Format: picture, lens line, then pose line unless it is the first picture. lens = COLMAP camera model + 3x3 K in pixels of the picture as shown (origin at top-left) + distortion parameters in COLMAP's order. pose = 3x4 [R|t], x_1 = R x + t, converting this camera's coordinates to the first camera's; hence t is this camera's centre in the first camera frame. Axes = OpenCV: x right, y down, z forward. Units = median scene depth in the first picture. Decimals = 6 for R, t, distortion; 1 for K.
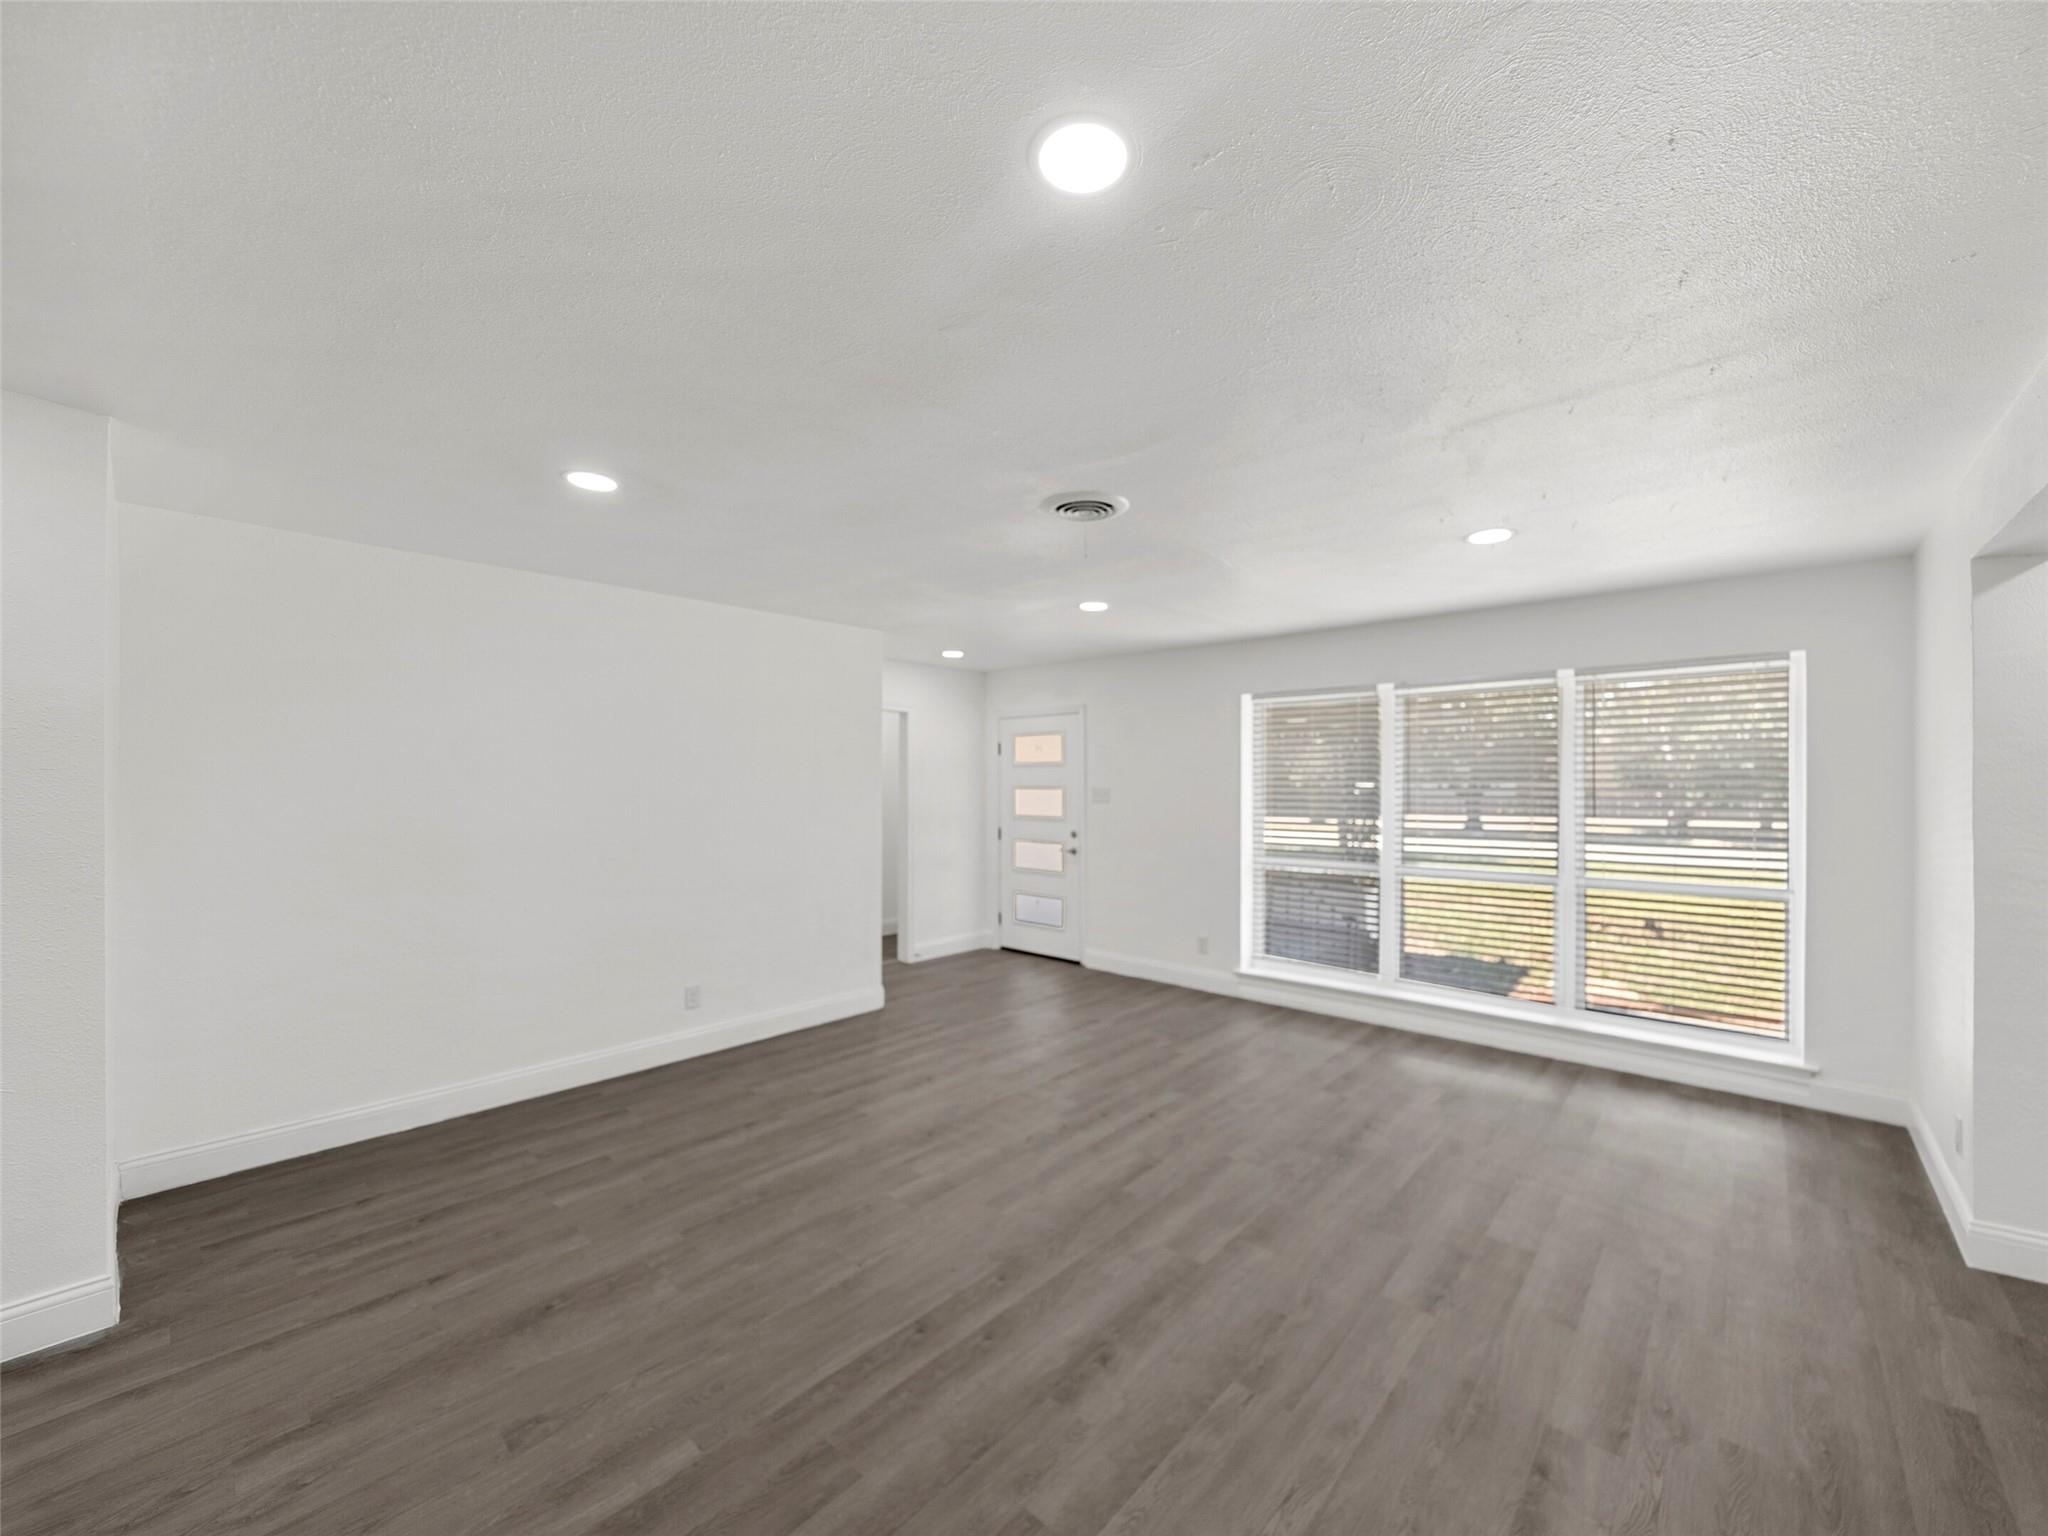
lens RADIAL K [[804.3, 0, 1024.0], [0, 804.3, 768.0], [0, 0, 1]] dist [-0.001077, -0.003674]
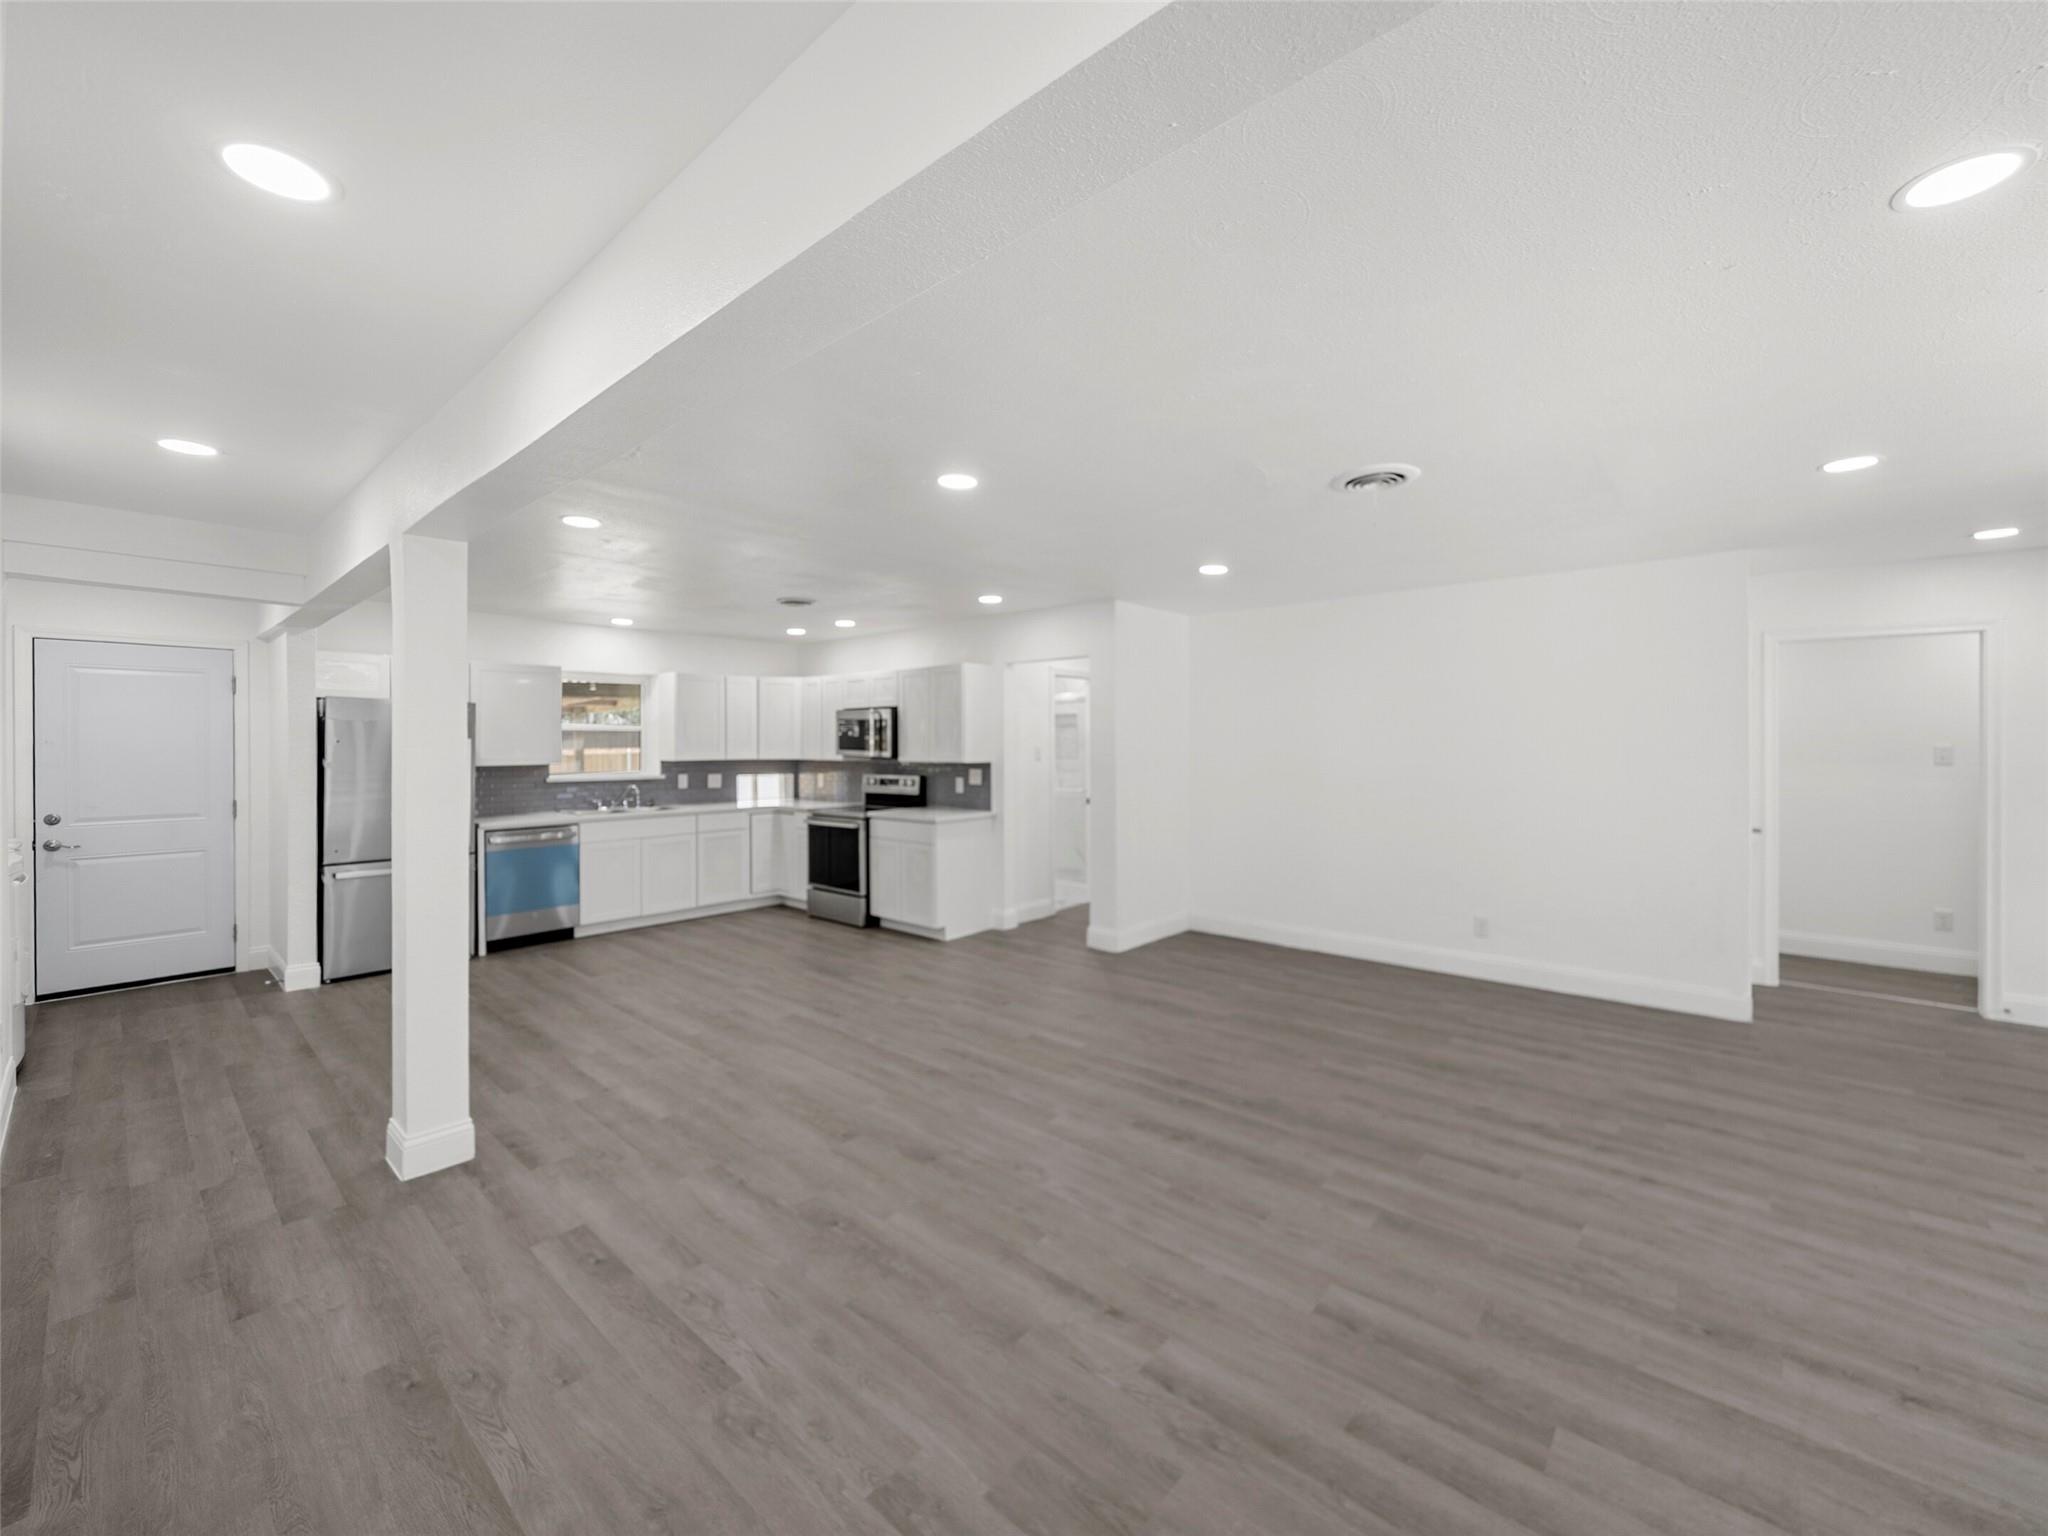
lens RADIAL K [[804.5, 0, 1039.7], [0, 804.5, 748.5], [0, 0, 1]] dist [-0.002613, -0.000215]
pose [[0.032119, 0.003614, -0.999478, 1.065164], [0.019193, 0.999807, 0.004231, 0.019733], [0.999300, -0.019319, 0.032044, 0.503375]]
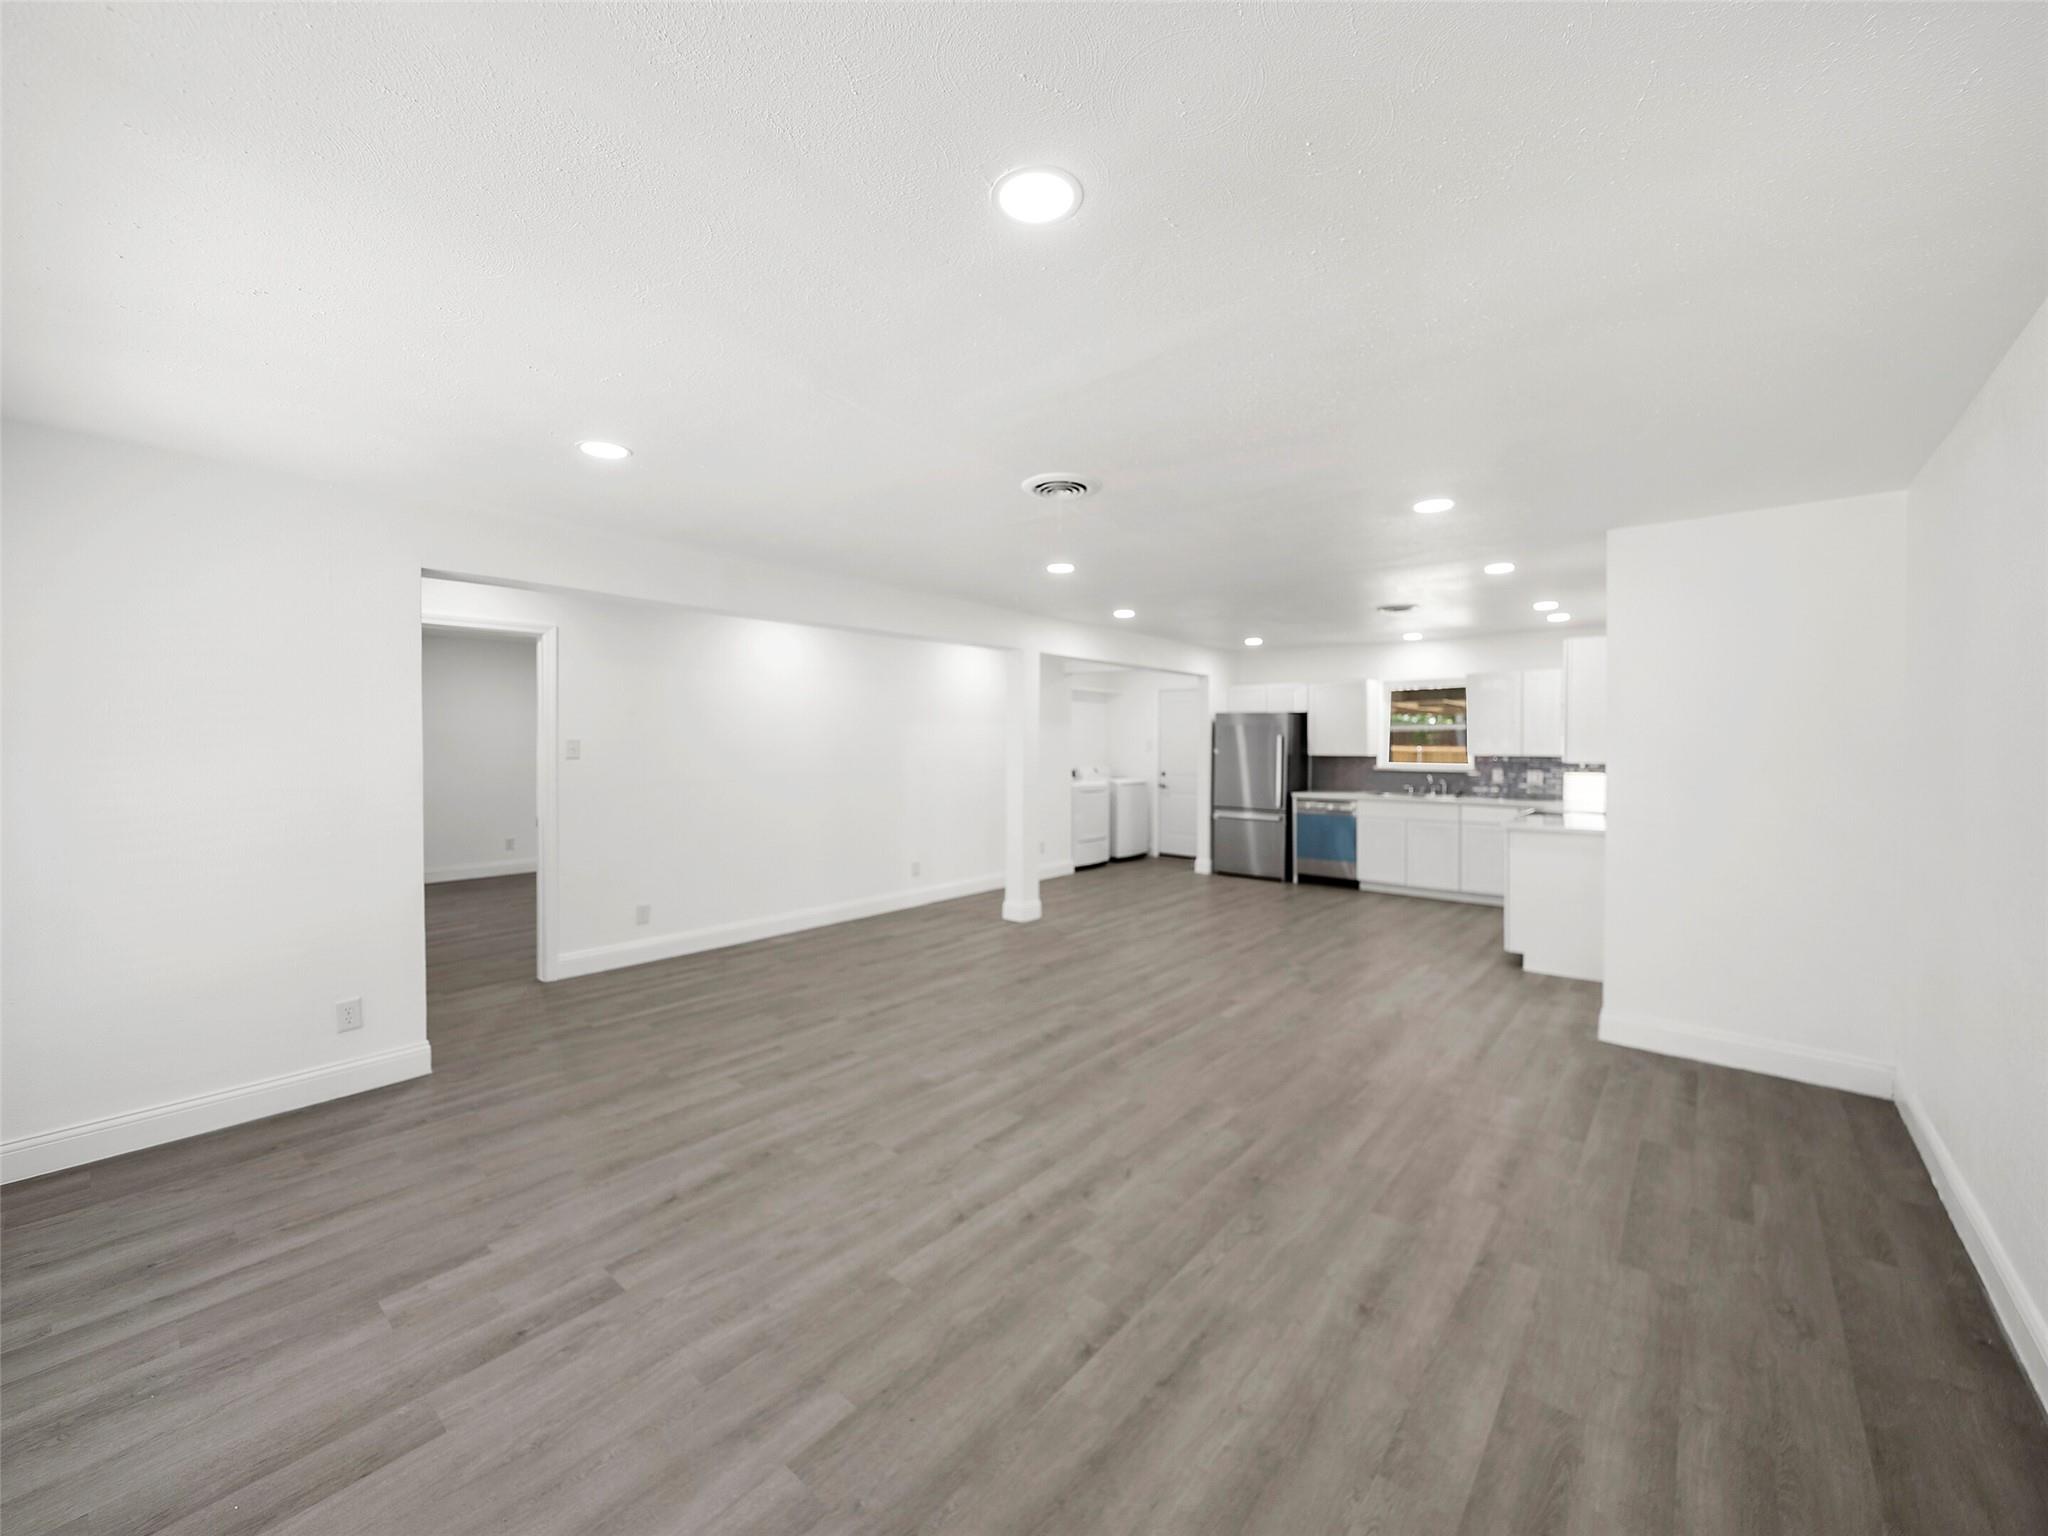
lens RADIAL K [[804.5, 0, 1039.7], [0, 804.5, 748.5], [0, 0, 1]] dist [-0.002613, -0.000215]
pose [[-0.998731, -0.004625, -0.050158, 0.153222], [-0.004207, 0.999956, -0.008422, 0.050219], [0.050195, -0.008201, -0.998706, 2.025442]]
